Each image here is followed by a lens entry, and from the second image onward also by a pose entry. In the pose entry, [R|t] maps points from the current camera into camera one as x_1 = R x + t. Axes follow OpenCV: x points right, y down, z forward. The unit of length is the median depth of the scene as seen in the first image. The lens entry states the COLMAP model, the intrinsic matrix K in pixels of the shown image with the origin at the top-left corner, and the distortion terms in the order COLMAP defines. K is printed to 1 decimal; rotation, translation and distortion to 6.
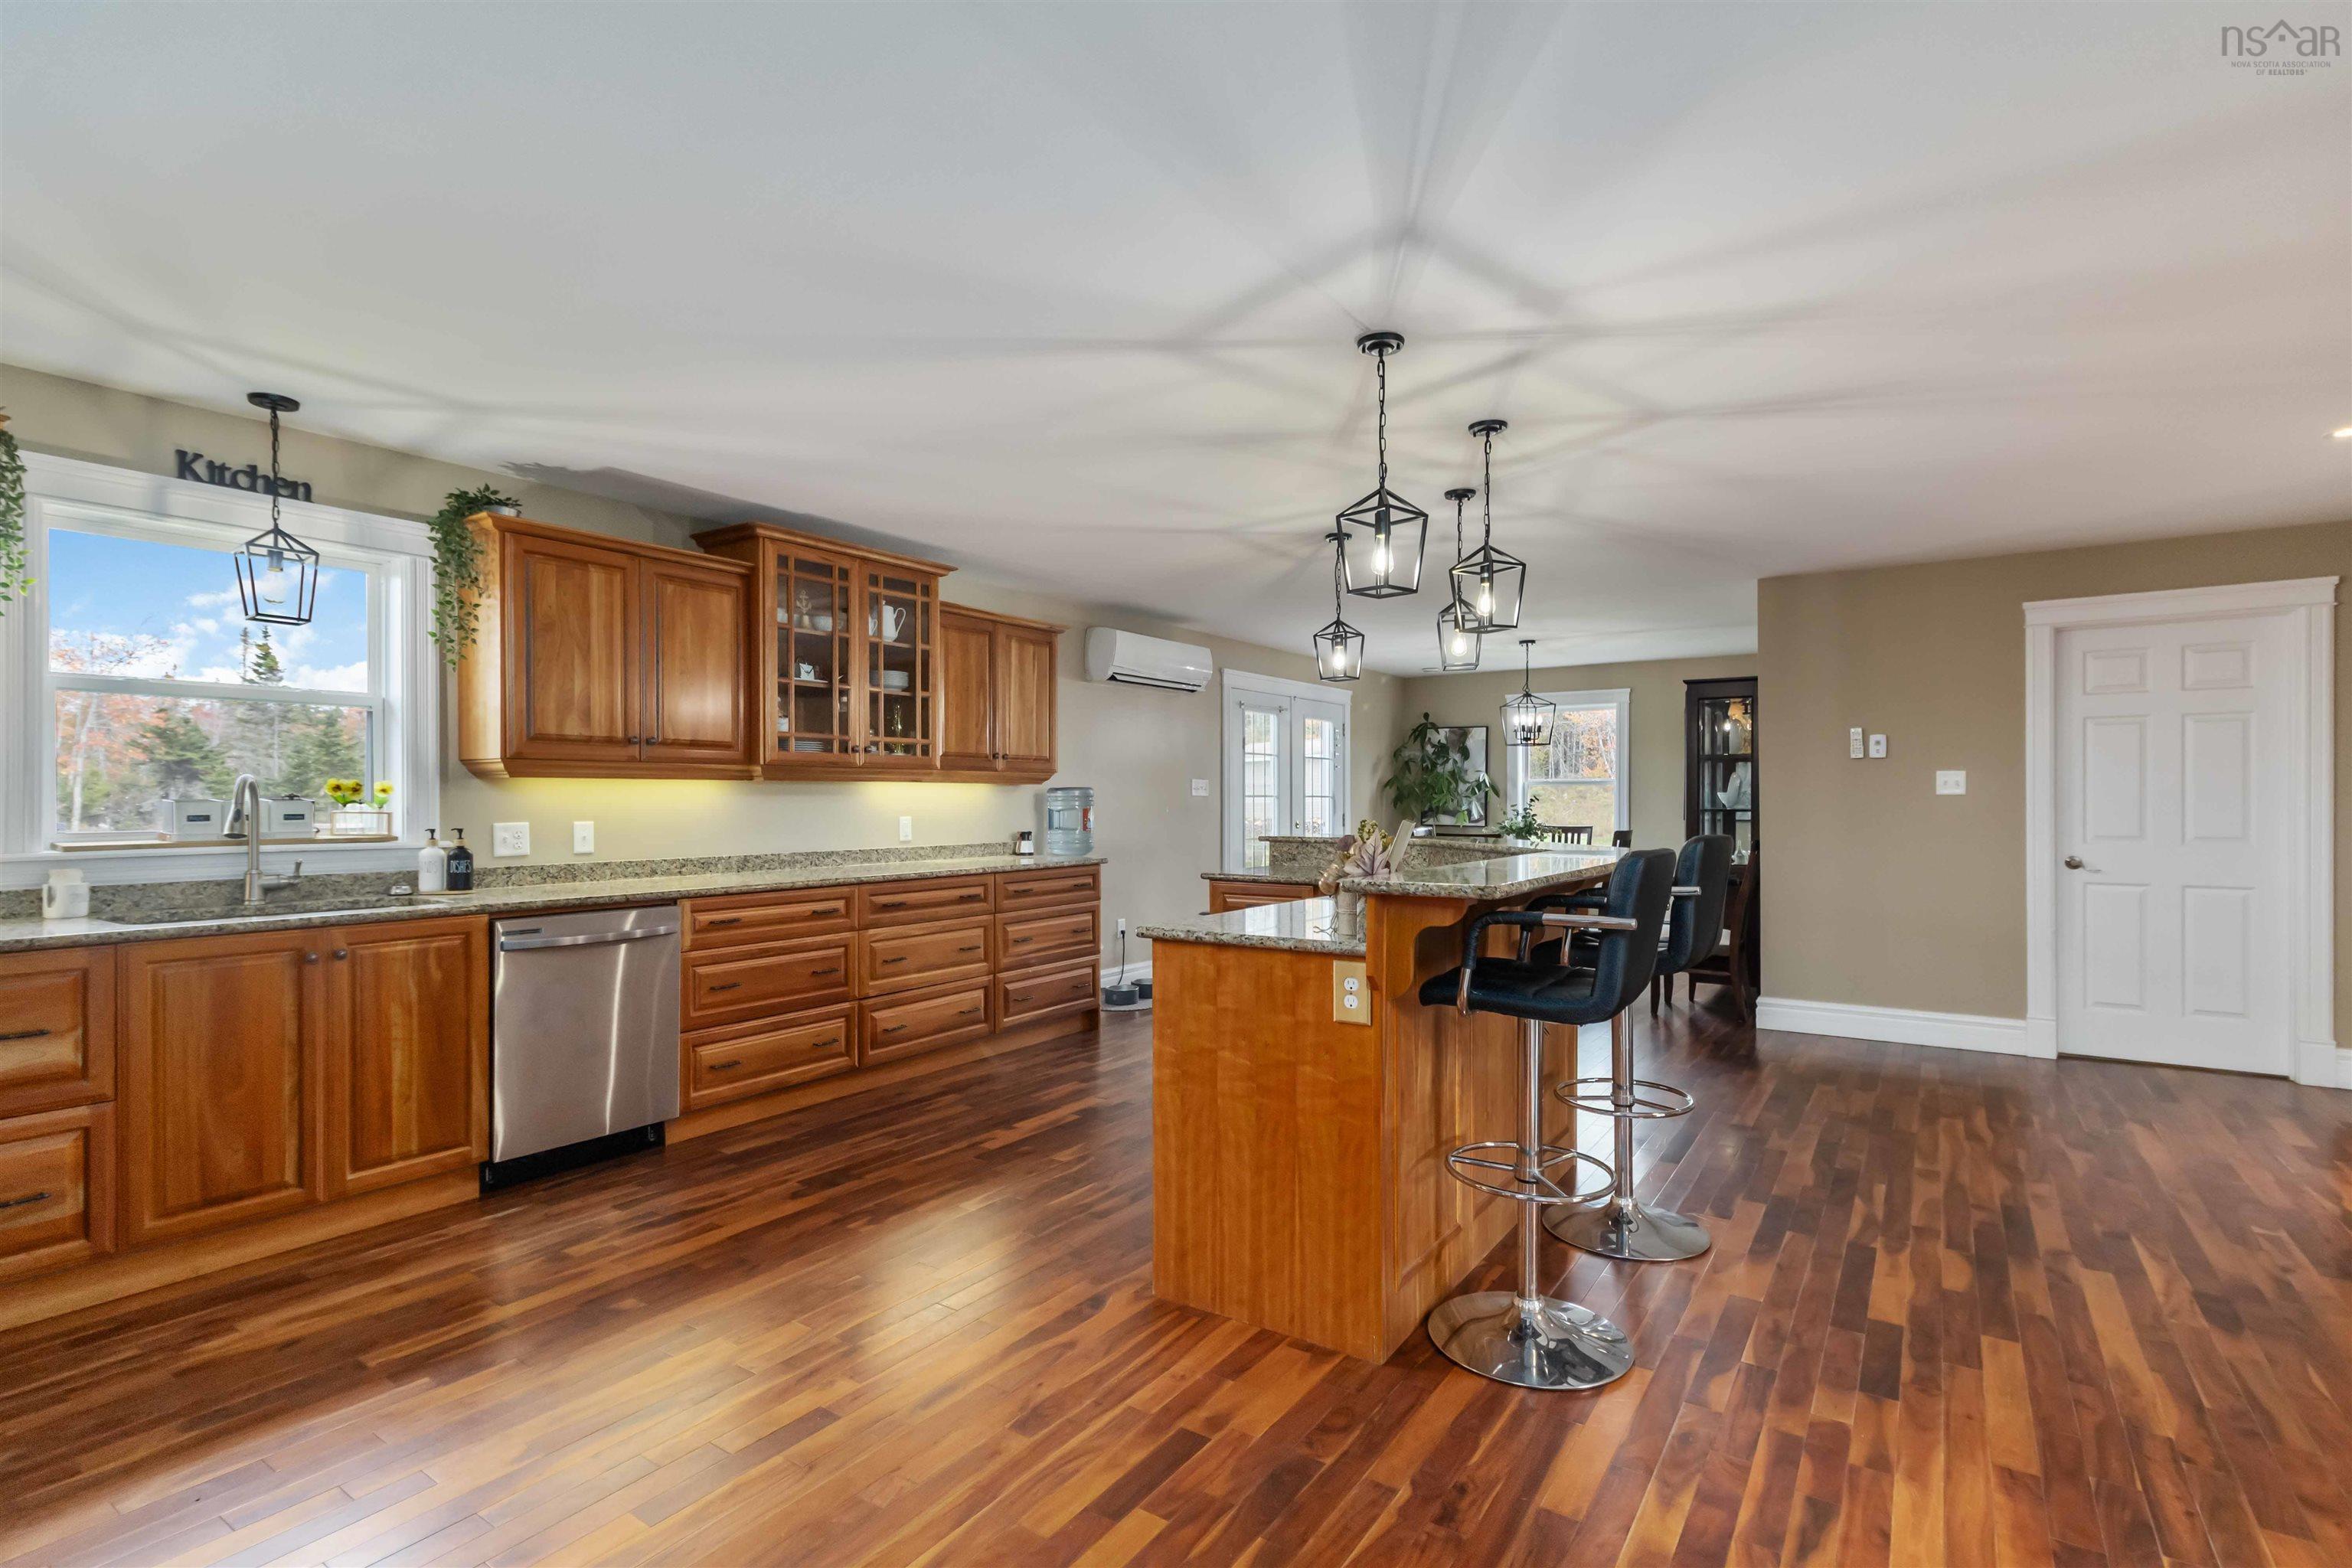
lens RADIAL K [[1108.5, 0, 1172.8], [0, 1108.5, 802.7], [0, 0, 1]] dist [-0.000936, -0.000114]
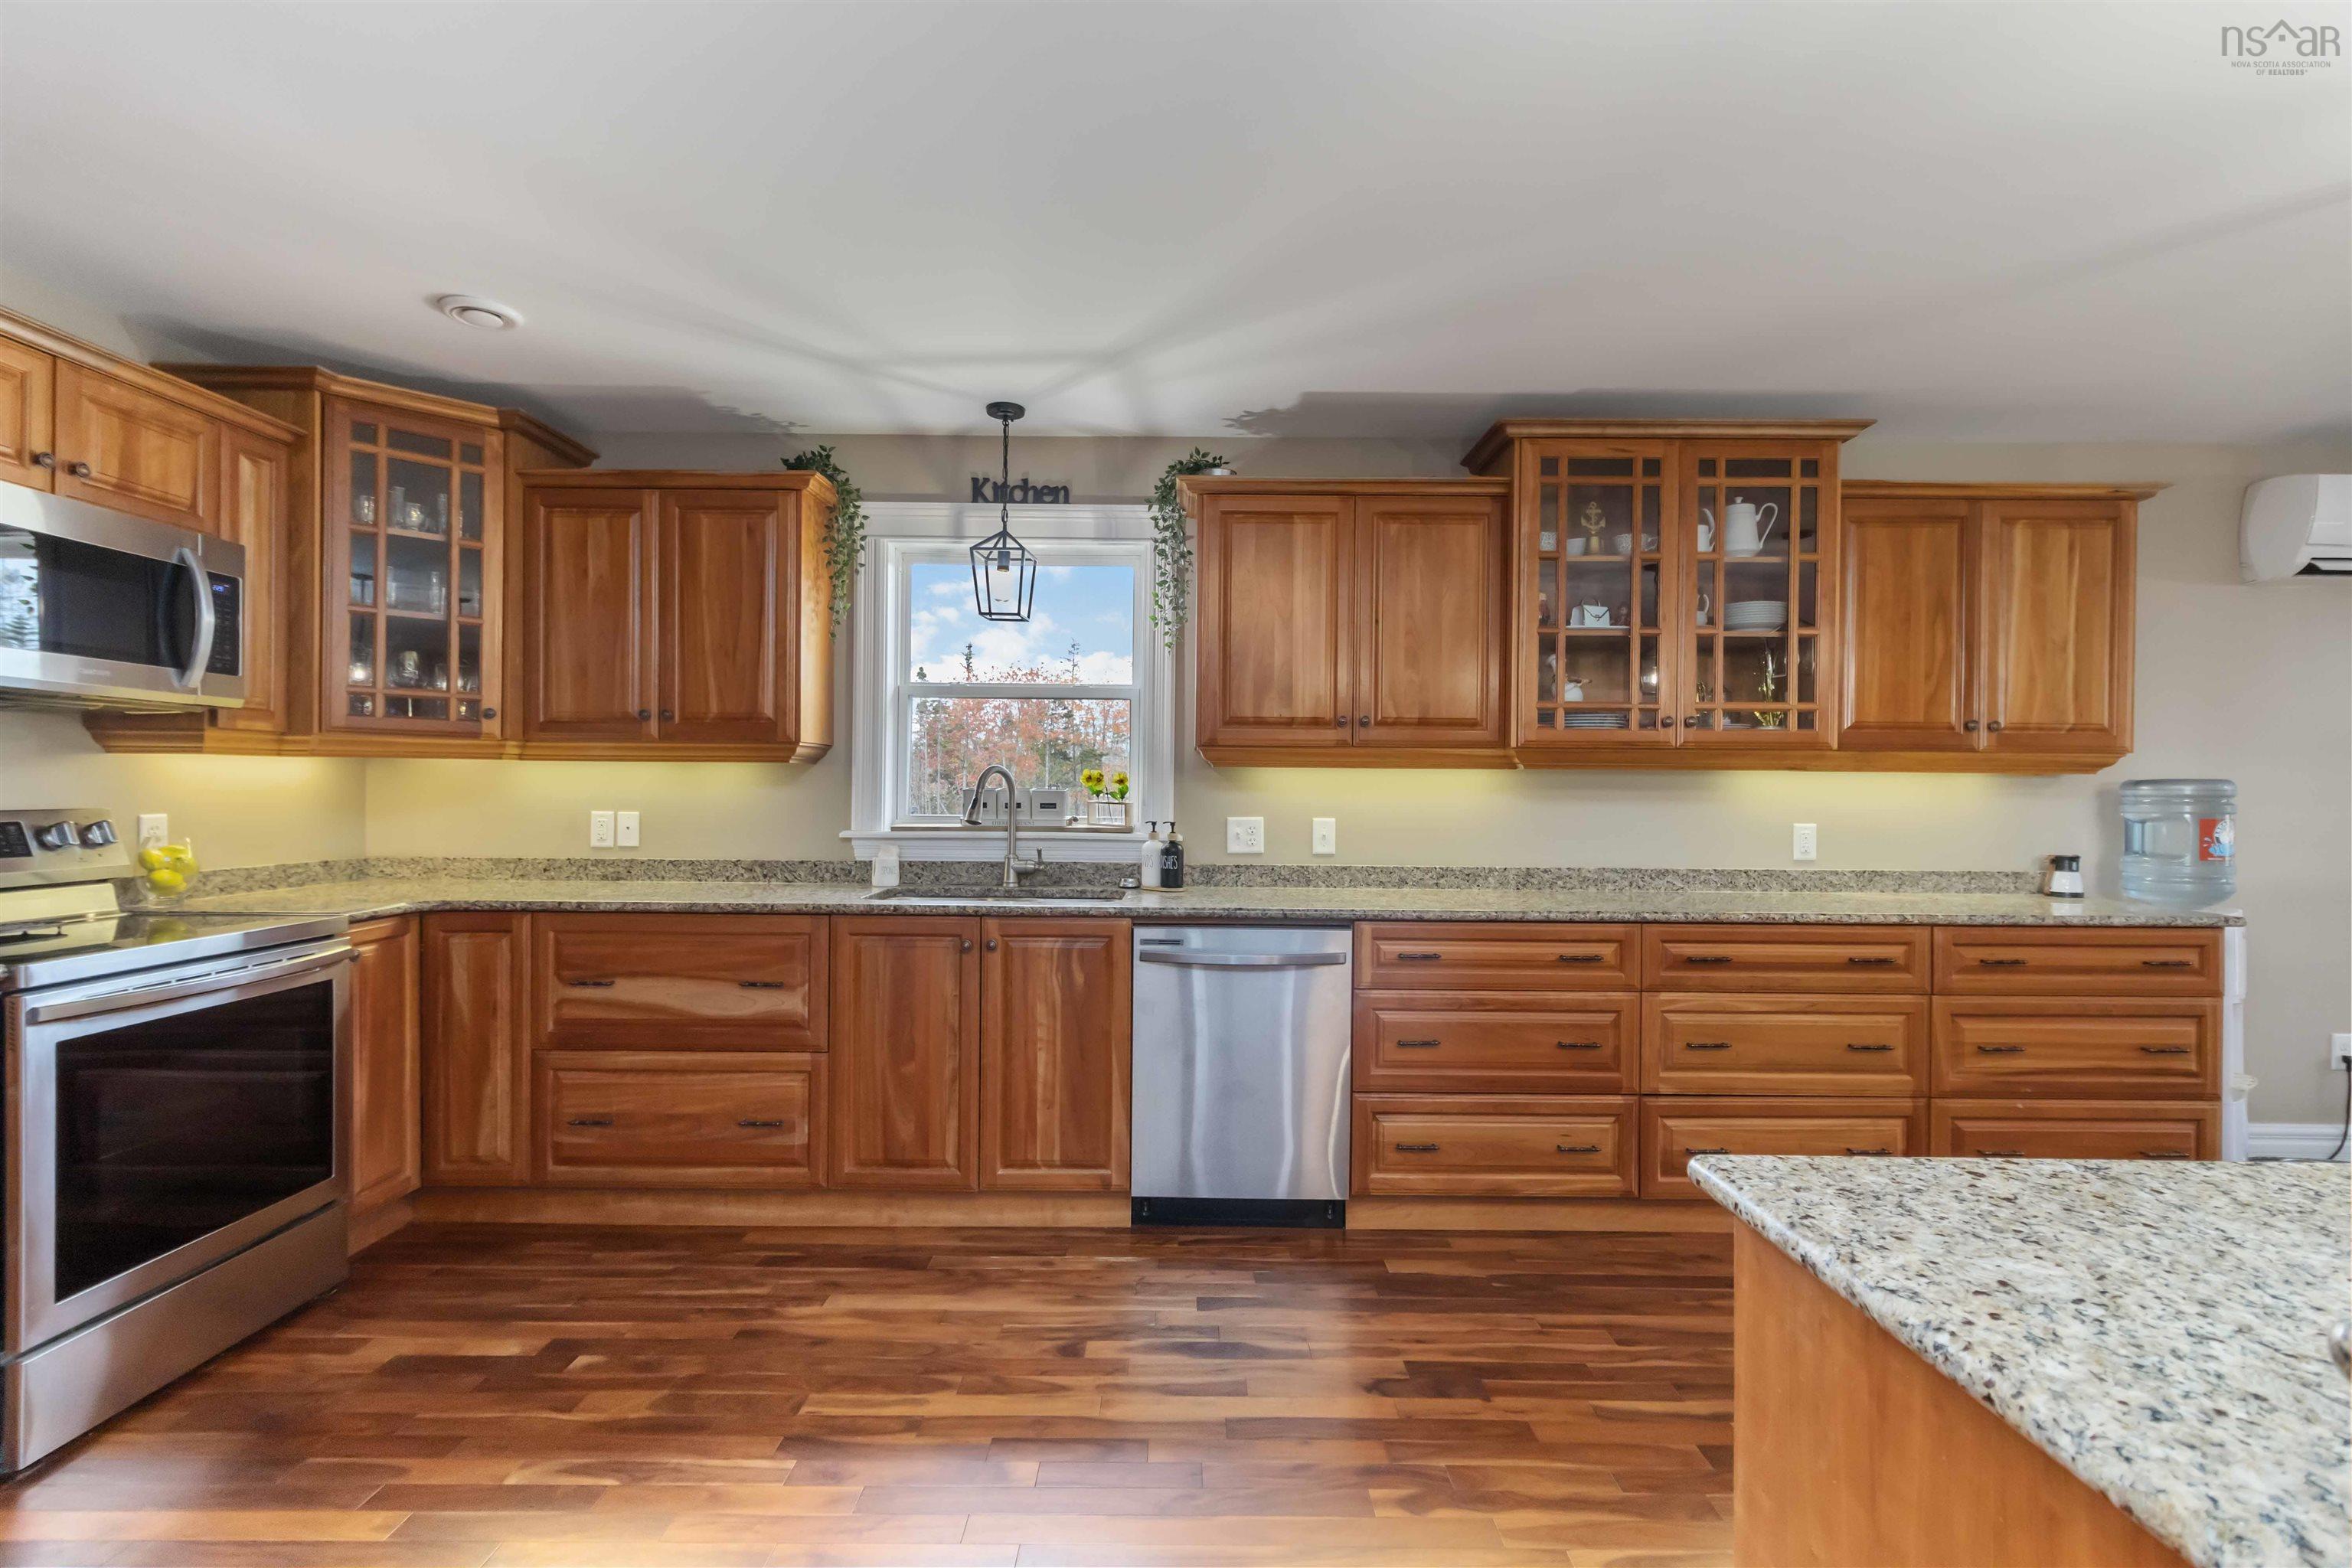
lens RADIAL K [[1086.4, 0, 1176.9], [0, 1086.4, 794.6], [0, 0, 1]] dist [0.003552, 0.000389]
pose [[0.568015, 0.010266, -0.822954, 0.108852], [-0.013414, 0.999905, 0.003214, -0.002449], [0.822909, 0.009213, 0.568099, 0.449570]]
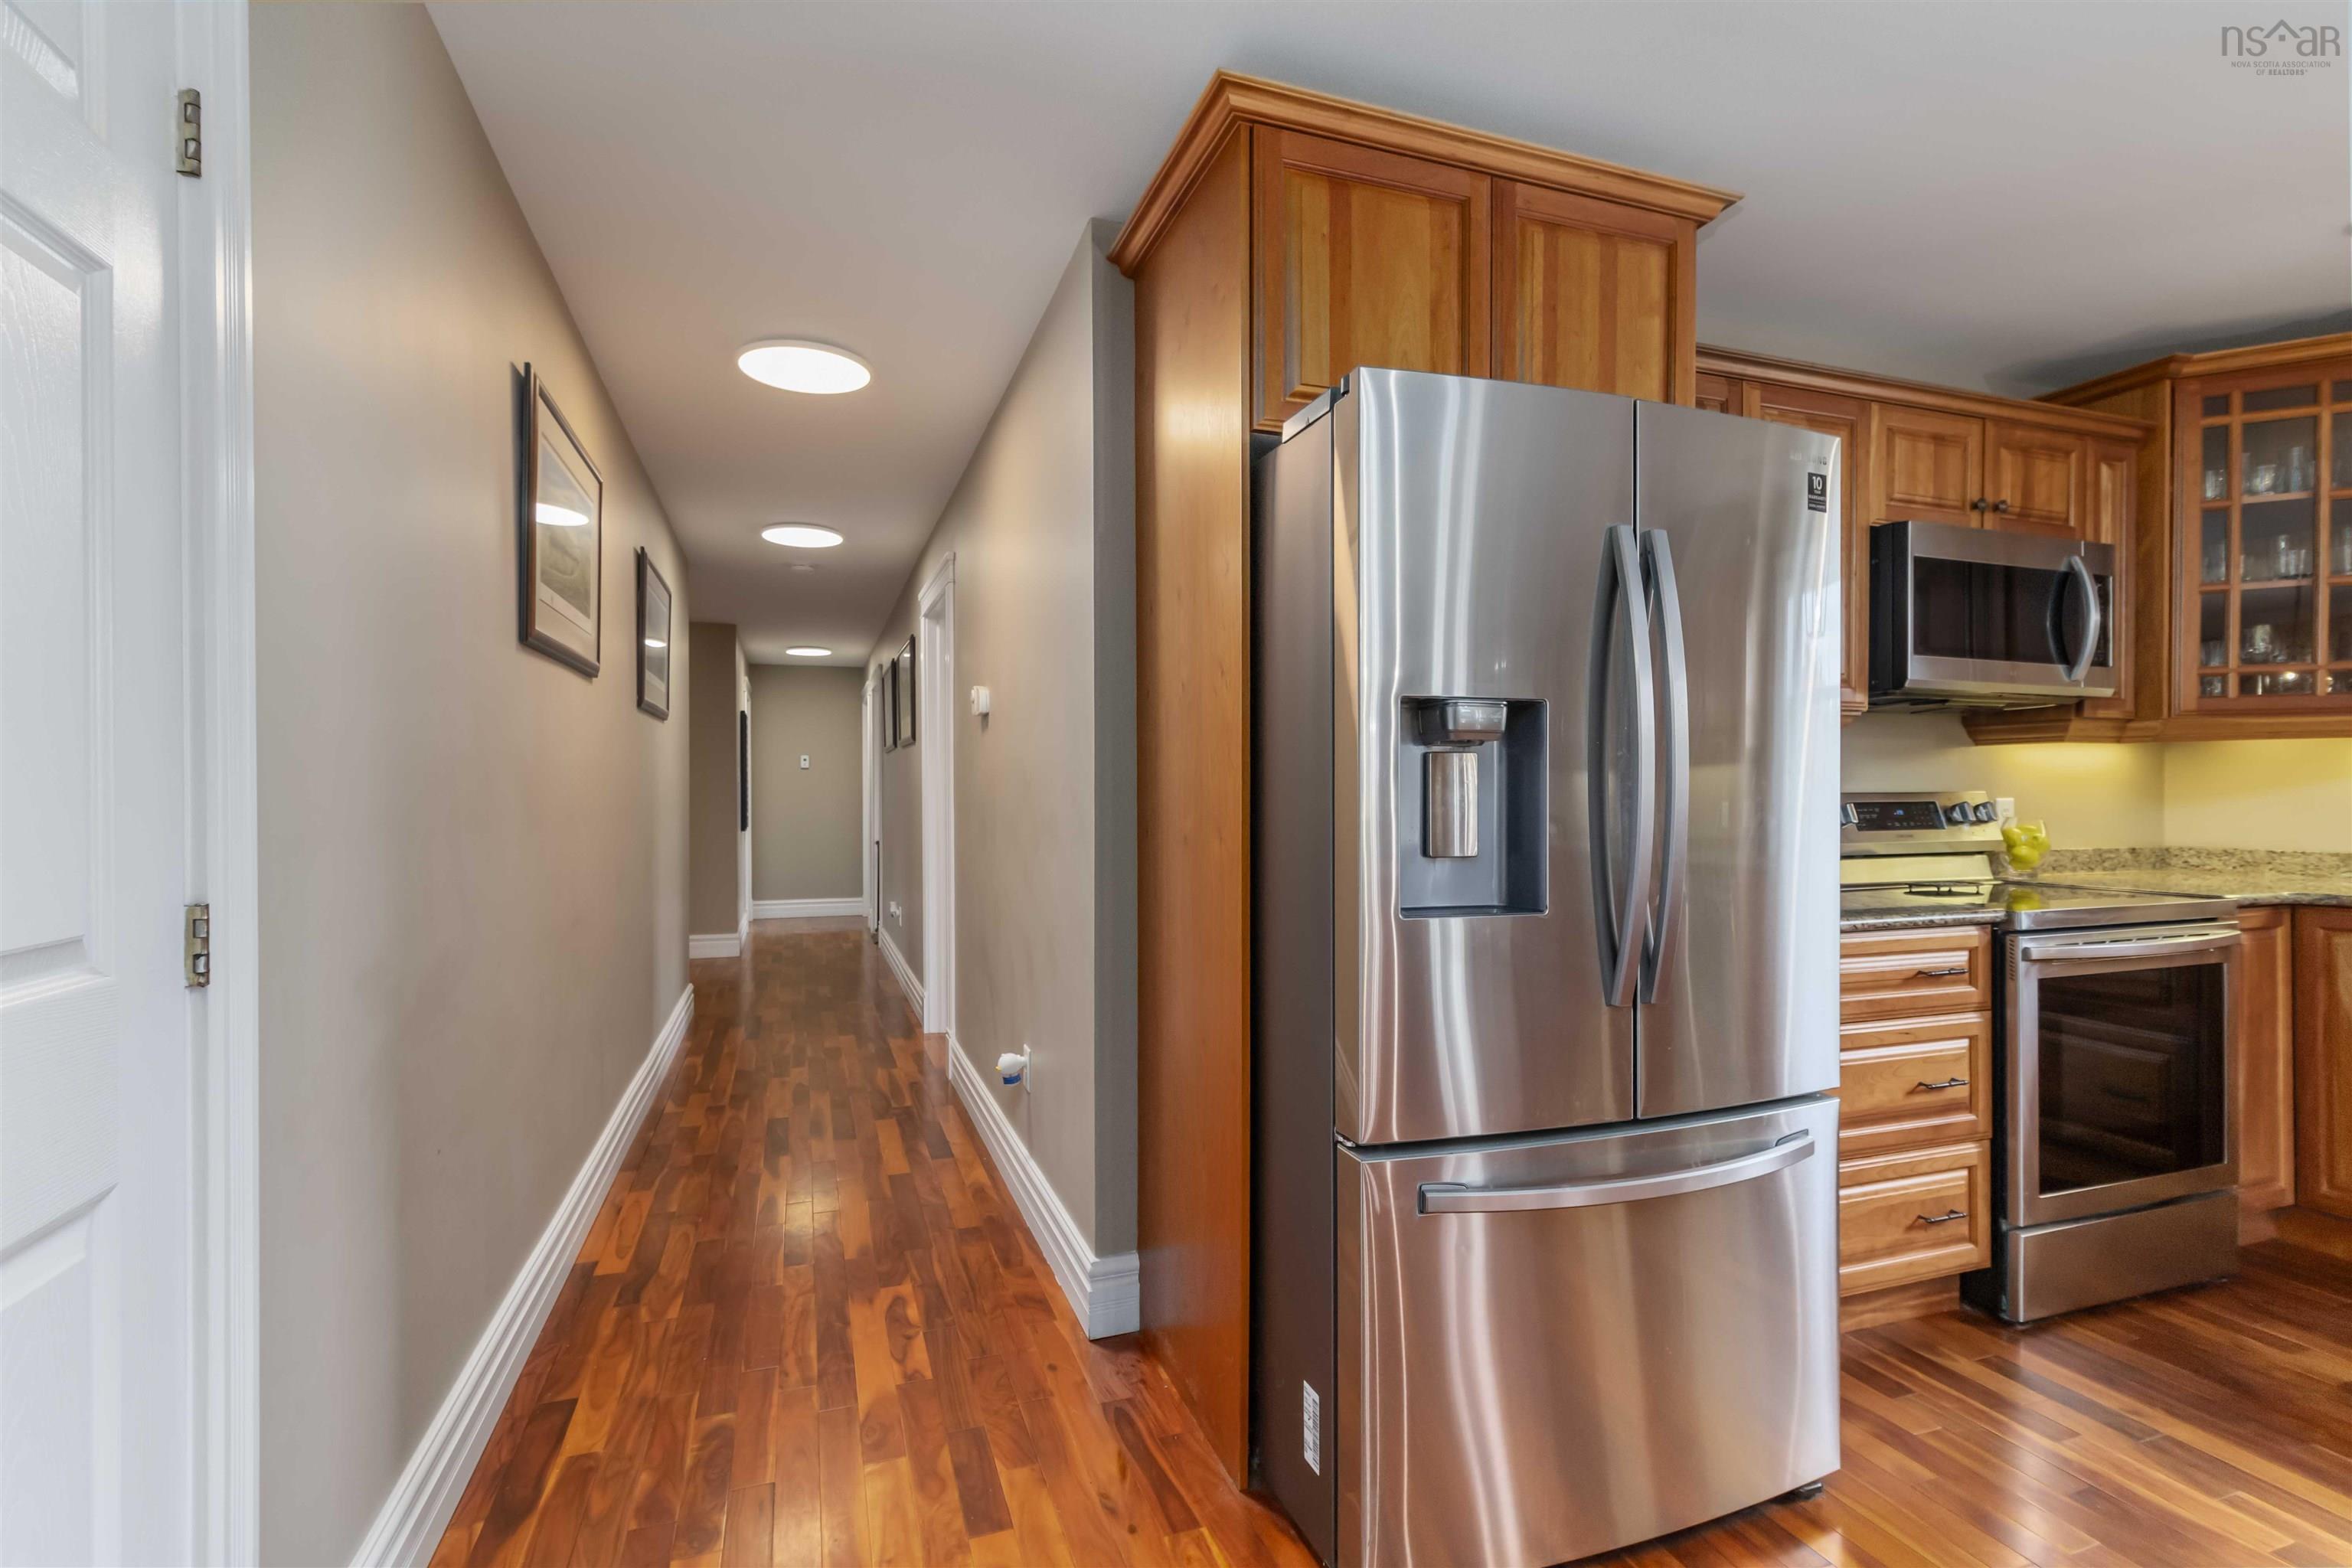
lens RADIAL K [[1086.4, 0, 1176.9], [0, 1086.4, 794.6], [0, 0, 1]] dist [0.003552, 0.000389]
pose [[-0.588504, 0.004050, -0.808484, 0.172546], [-0.000372, 0.999986, 0.005280, 0.015207], [0.808494, 0.003408, -0.588494, 0.278410]]
